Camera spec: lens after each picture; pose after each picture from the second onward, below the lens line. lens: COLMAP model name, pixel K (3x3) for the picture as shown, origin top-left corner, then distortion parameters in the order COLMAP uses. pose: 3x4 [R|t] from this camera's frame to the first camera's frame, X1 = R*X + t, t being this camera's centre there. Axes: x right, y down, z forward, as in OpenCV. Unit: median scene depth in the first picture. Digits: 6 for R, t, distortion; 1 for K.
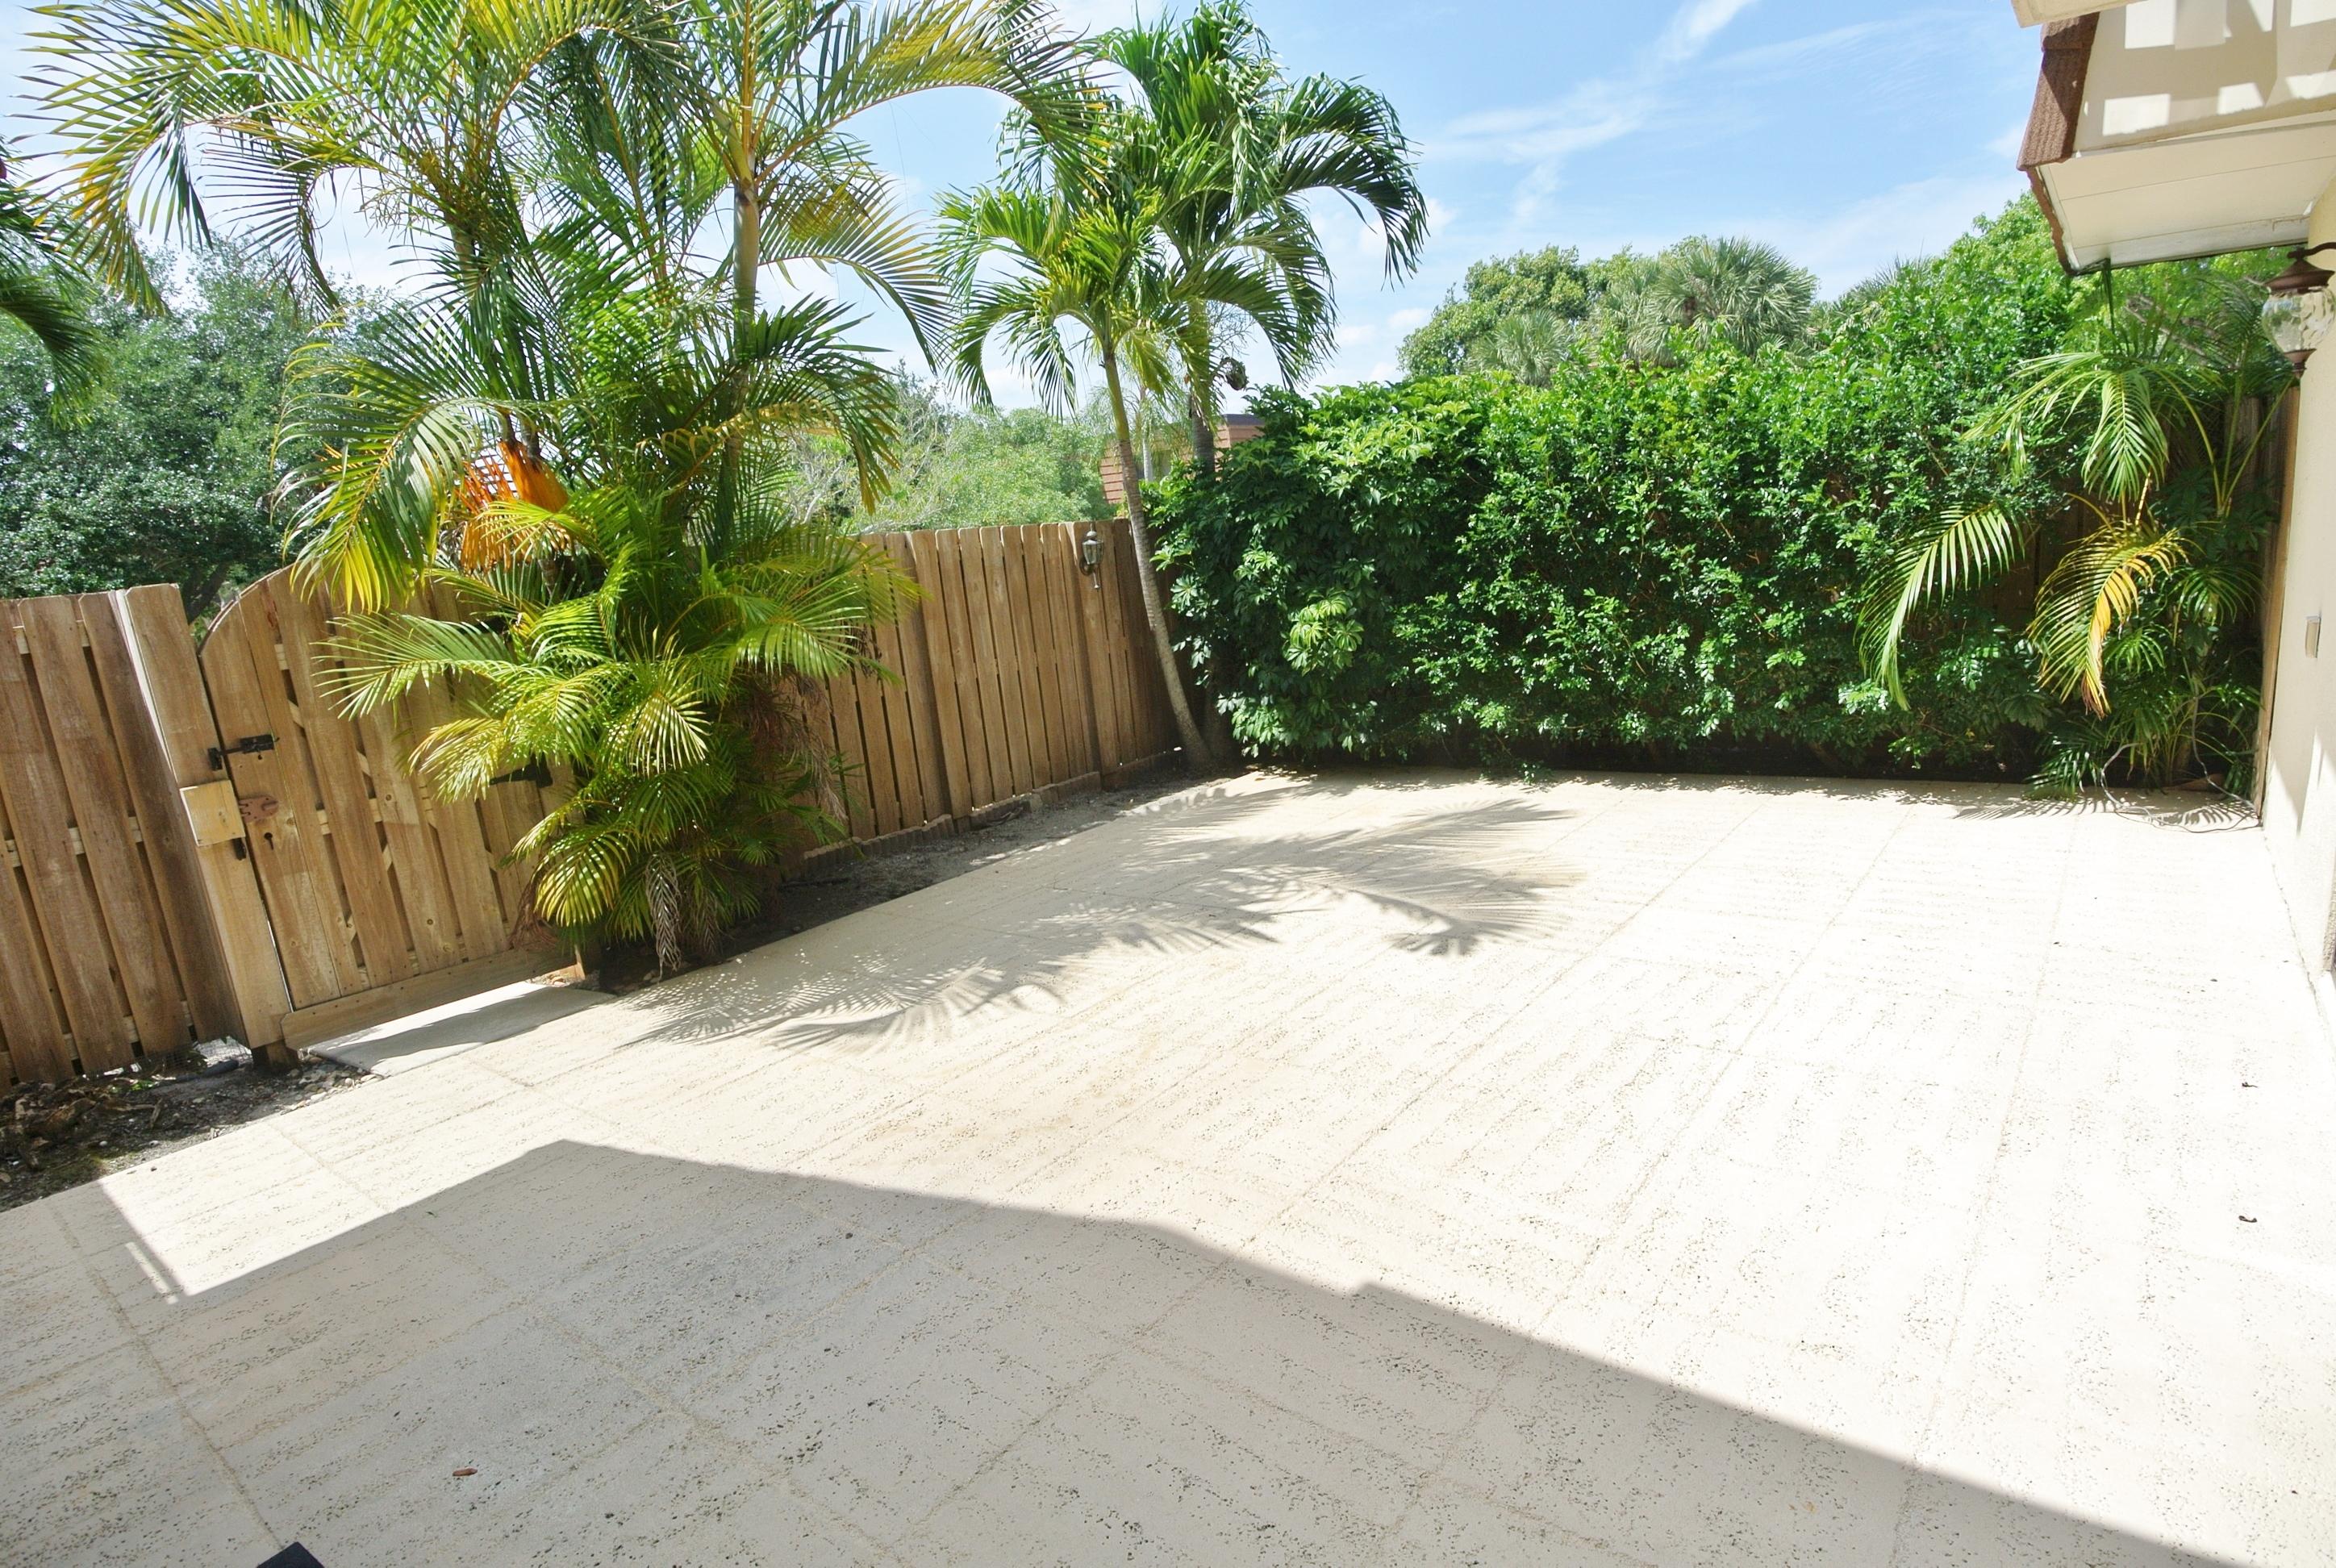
lens RADIAL K [[1237.7, 0, 1162.8], [0, 1237.7, 793.5], [0, 0, 1]] dist [-0.009226, -0.019840]
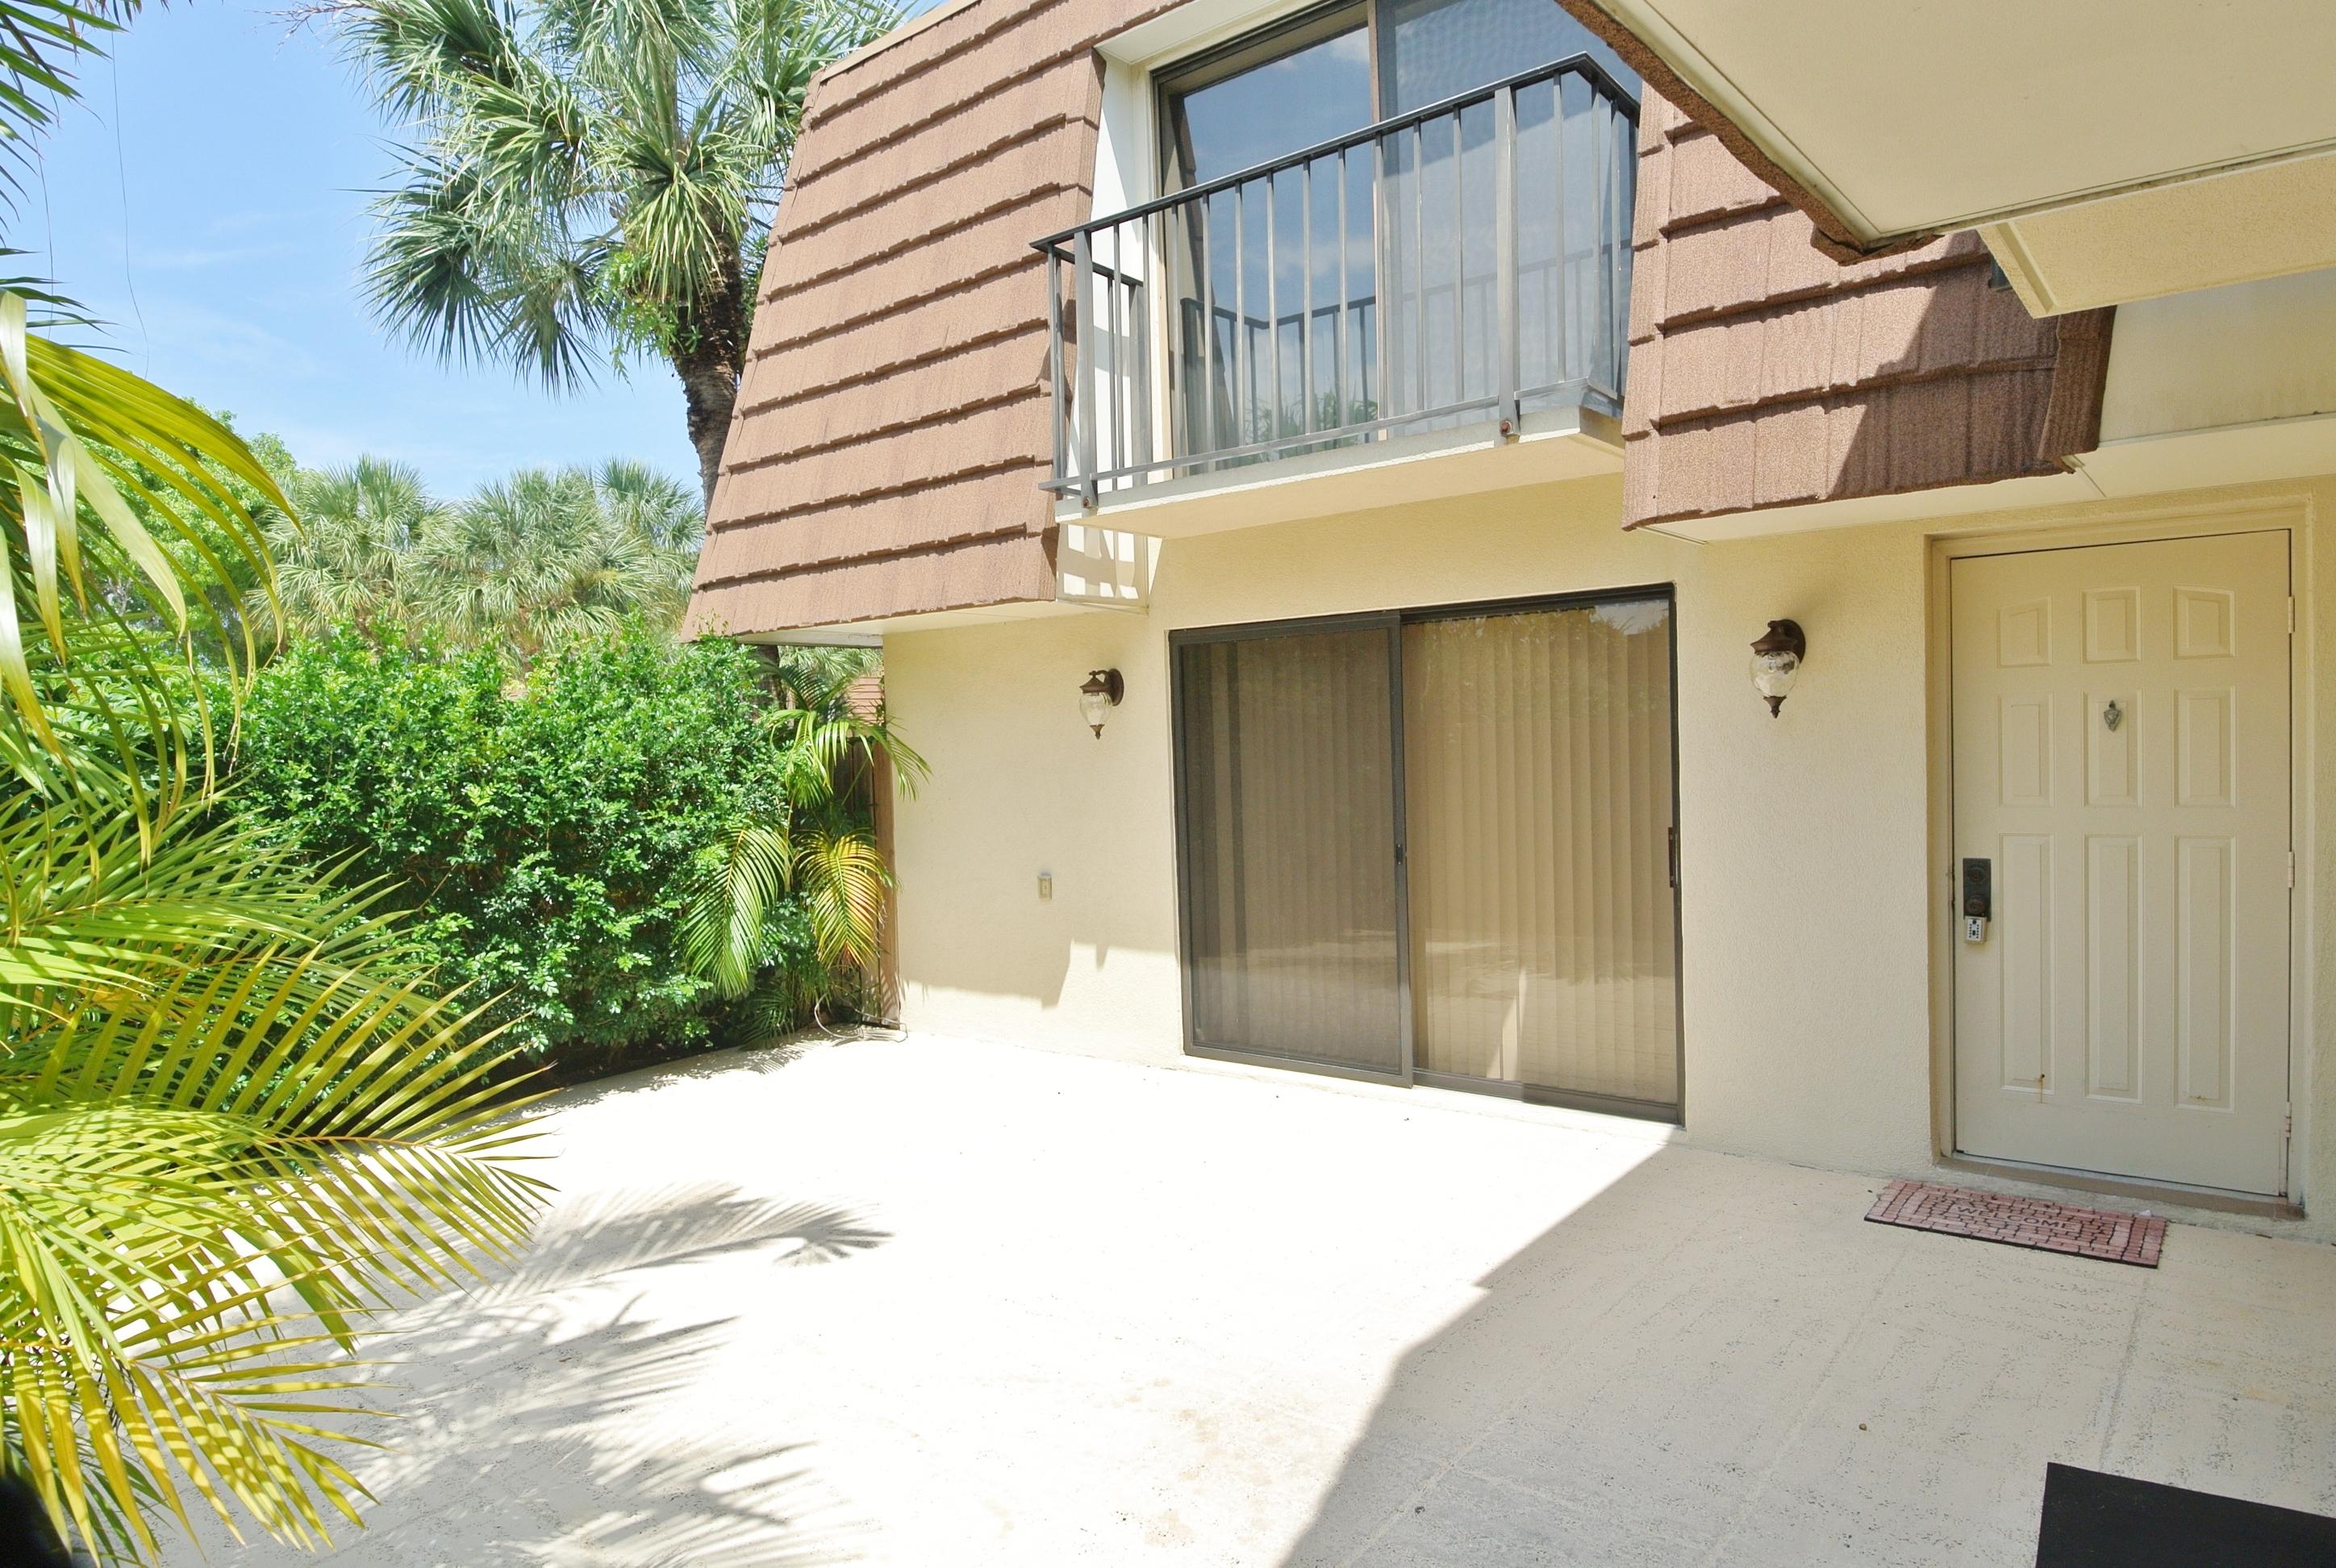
lens RADIAL K [[1400.7, 0, 1159.0], [0, 1400.7, 777.8], [0, 0, 1]] dist [0.004719, 0.000351]
pose [[0.021896, 0.052018, 0.998406, -0.822510], [0.238249, 0.969603, -0.055742, -0.103010], [-0.970957, 0.239090, 0.008838, 0.634252]]
